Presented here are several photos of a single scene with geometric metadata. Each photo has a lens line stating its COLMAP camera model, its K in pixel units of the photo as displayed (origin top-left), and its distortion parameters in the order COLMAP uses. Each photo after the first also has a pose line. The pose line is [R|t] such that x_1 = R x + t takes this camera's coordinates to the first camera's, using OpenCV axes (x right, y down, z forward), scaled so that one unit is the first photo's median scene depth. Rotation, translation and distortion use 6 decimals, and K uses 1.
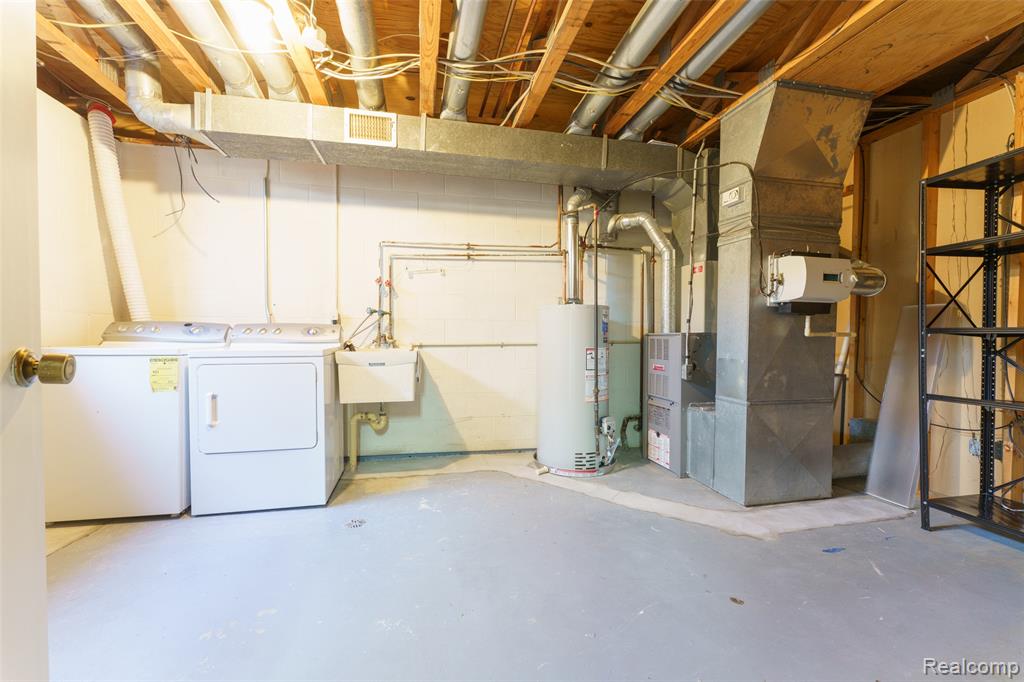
lens RADIAL K [[417.7, 0, 512.0], [0, 417.7, 341.0], [0, 0, 1]] dist [0.001155, -0.000026]
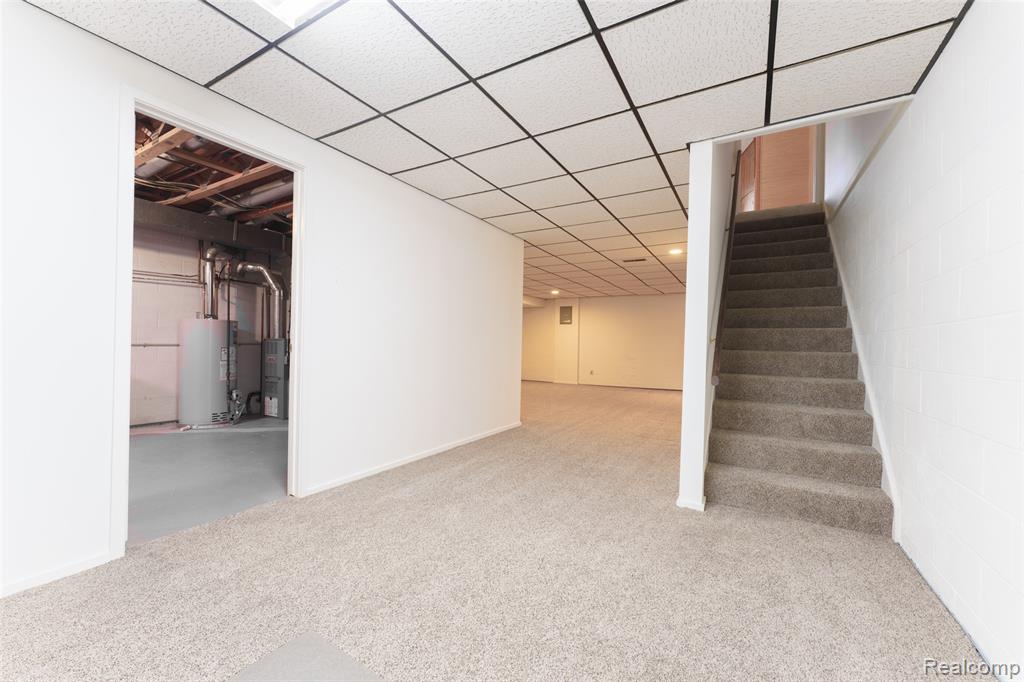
lens RADIAL K [[426.6, 0, 512.0], [0, 426.6, 341.0], [0, 0, 1]] dist [0.001012, 0.000096]
pose [[0.696499, 0.008561, 0.717507, -0.208636], [-0.002186, 0.999950, -0.009809, 0.006781], [-0.717554, 0.005263, 0.696483, -0.893052]]
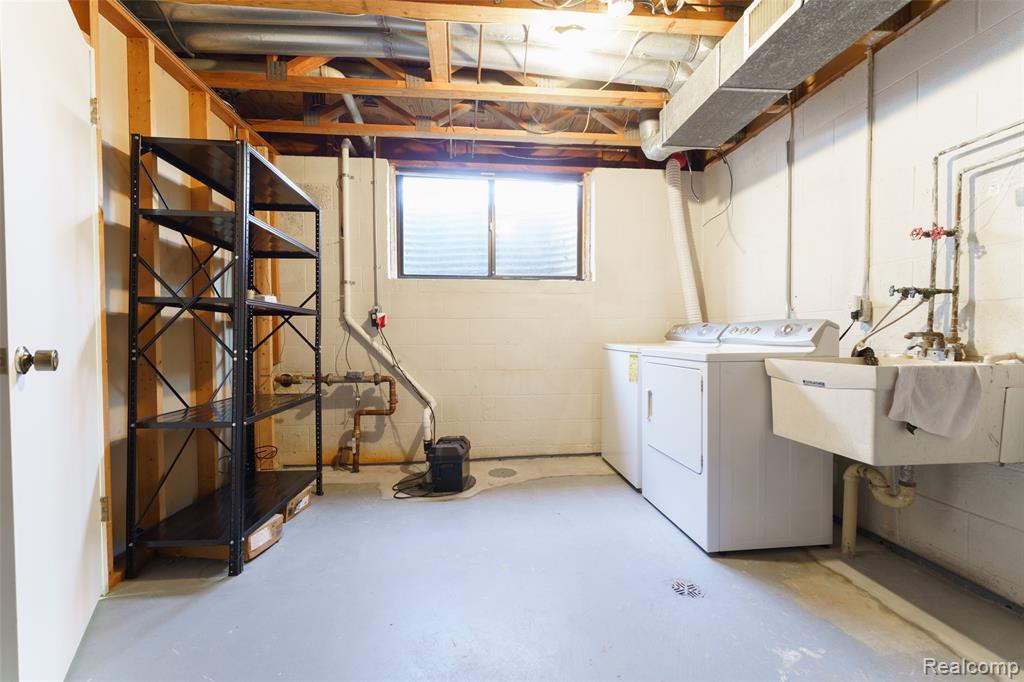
lens RADIAL K [[417.7, 0, 512.0], [0, 417.7, 341.0], [0, 0, 1]] dist [0.001155, -0.000026]
pose [[-0.125314, 0.012441, -0.992039, 0.279606], [-0.011598, 0.999835, 0.014004, -0.007422], [0.992049, 0.013261, -0.125149, 0.557011]]
